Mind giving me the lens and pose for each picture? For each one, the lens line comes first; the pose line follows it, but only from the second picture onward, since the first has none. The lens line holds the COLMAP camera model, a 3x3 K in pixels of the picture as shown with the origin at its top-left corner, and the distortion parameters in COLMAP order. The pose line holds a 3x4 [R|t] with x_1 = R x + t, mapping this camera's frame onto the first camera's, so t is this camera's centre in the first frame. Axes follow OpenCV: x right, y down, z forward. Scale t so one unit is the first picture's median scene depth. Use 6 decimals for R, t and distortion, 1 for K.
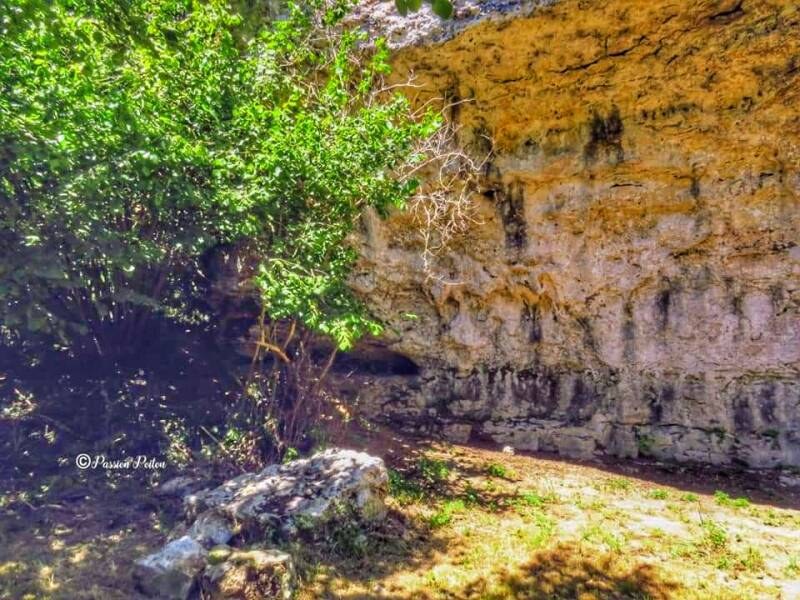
lens RADIAL K [[585.9, 0, 400.0], [0, 585.9, 300.0], [0, 0, 1]] dist [-0.004355, -0.001876]
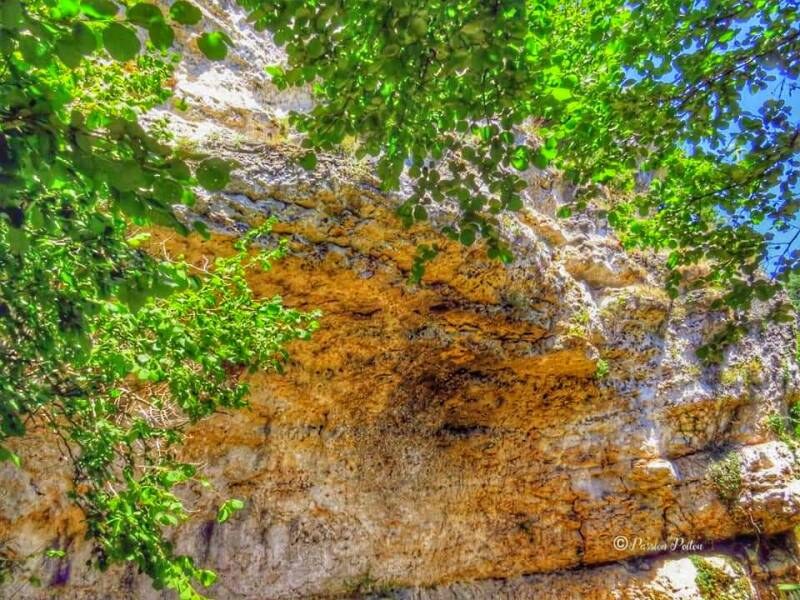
lens RADIAL K [[585.9, 0, 400.0], [0, 585.9, 300.0], [0, 0, 1]] dist [-0.004355, -0.001876]
pose [[0.356215, 0.349075, 0.866751, -0.482324], [-0.016947, 0.929859, -0.367526, -0.003372], [-0.934250, 0.116229, 0.337145, 0.323870]]
